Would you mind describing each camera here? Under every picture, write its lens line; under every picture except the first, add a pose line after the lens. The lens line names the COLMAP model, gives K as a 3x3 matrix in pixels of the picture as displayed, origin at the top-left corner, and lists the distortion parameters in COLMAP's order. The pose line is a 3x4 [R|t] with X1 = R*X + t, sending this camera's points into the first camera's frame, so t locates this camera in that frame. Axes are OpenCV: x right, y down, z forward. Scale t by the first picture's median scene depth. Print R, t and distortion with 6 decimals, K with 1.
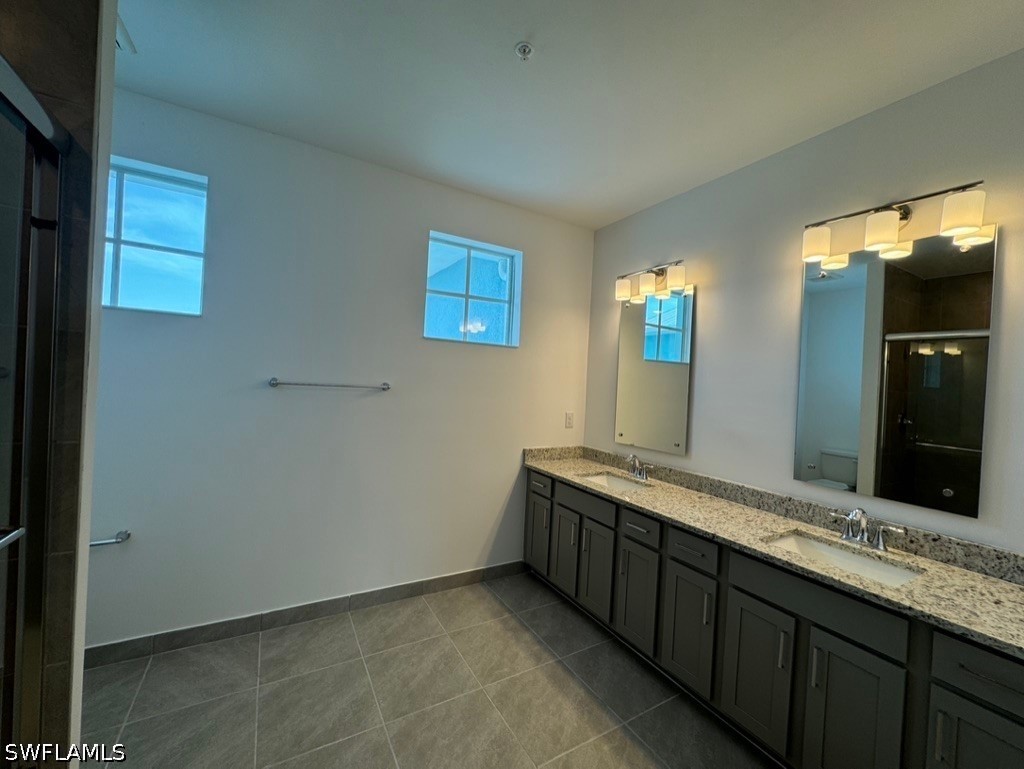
lens RADIAL K [[411.5, 0, 512.6], [0, 411.5, 385.4], [0, 0, 1]] dist [-0.000922, 0.000847]
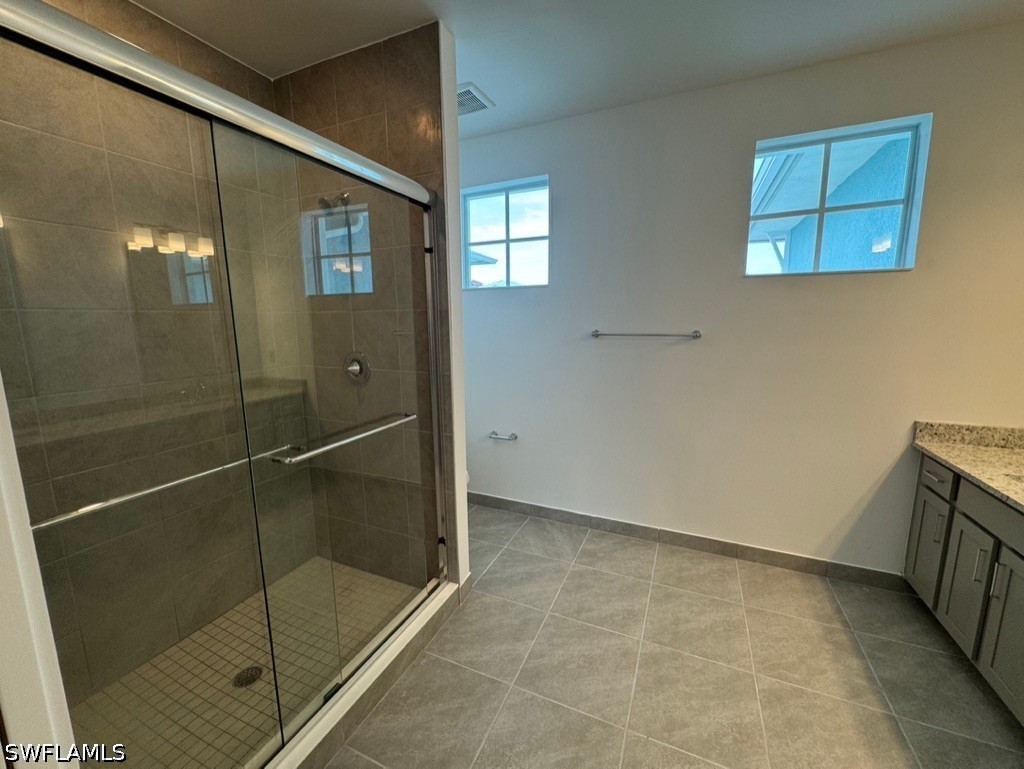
lens RADIAL K [[411.5, 0, 510.2], [0, 411.5, 385.8], [0, 0, 1]] dist [-0.000922, 0.000847]
pose [[0.578929, 0.077767, -0.811661, 0.232586], [0.029719, 0.992767, 0.116317, -0.003317], [0.814836, -0.091461, 0.572431, 0.090542]]
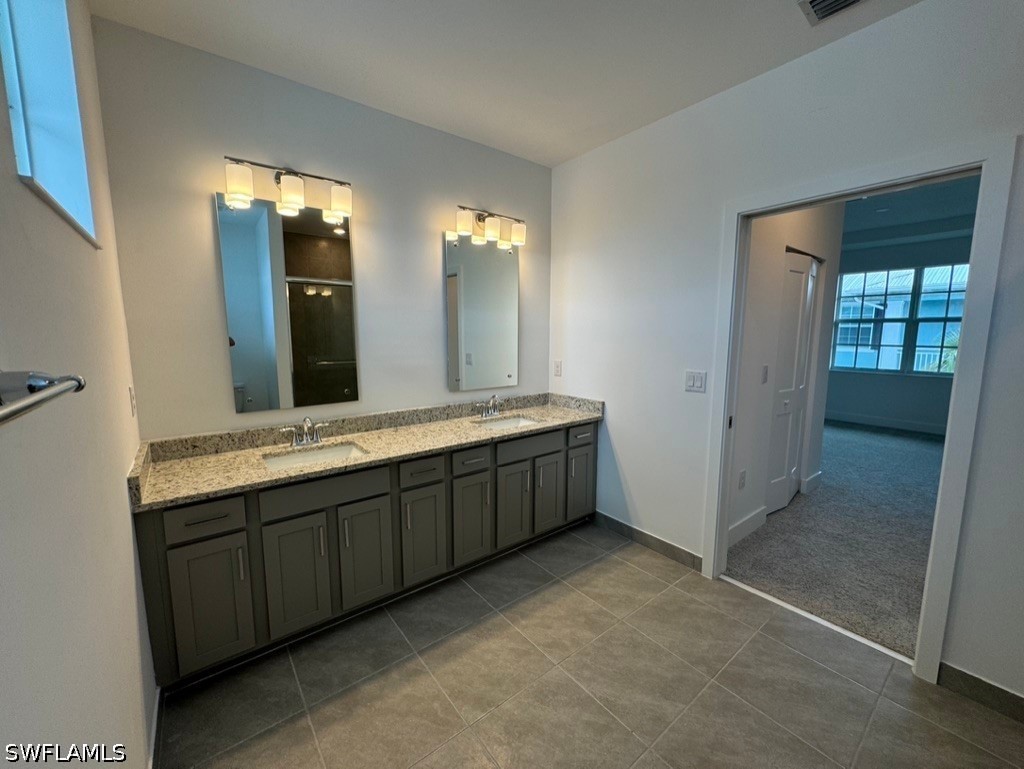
lens RADIAL K [[411.5, 0, 511.7], [0, 411.5, 380.5], [0, 0, 1]] dist [-0.000922, 0.000847]
pose [[-0.140032, -0.167851, 0.975816, -0.582783], [0.000827, 0.985506, 0.169637, -0.039681], [-0.990147, 0.024562, -0.137864, 0.798985]]
